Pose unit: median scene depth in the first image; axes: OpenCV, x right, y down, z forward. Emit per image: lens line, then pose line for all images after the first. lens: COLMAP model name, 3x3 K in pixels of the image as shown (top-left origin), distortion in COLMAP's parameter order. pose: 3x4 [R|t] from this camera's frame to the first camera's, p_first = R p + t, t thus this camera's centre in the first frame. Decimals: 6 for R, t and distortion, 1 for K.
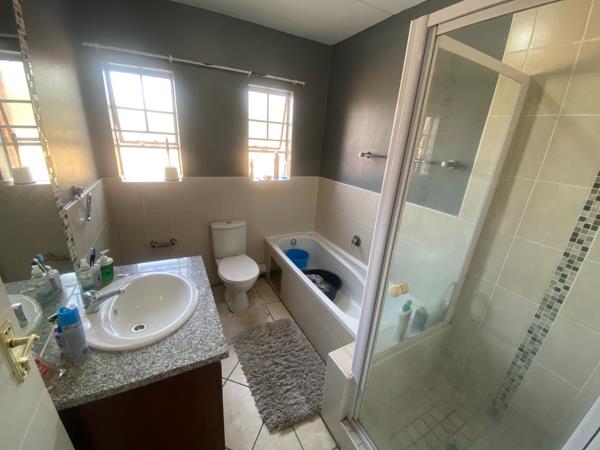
lens RADIAL K [[244.6, 0, 300.4], [0, 244.6, 226.3], [0, 0, 1]] dist [-0.010982, -0.005544]
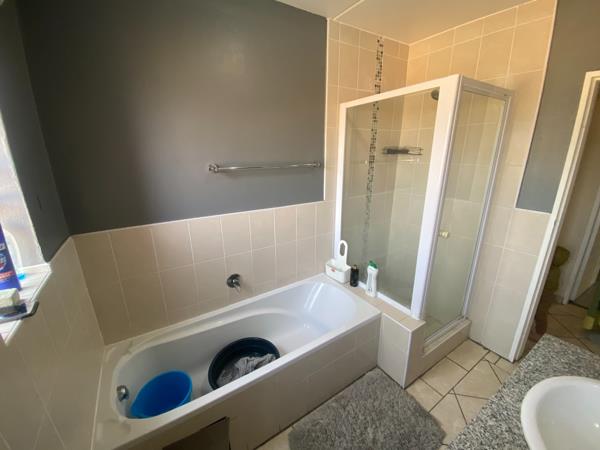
lens RADIAL K [[244.6, 0, 298.9], [0, 244.6, 219.3], [0, 0, 1]] dist [-0.010982, -0.005544]
pose [[-0.090101, -0.332992, 0.938615, -0.459960], [0.325550, 0.880828, 0.343742, -0.324104], [-0.941222, 0.336538, 0.029042, 0.799047]]
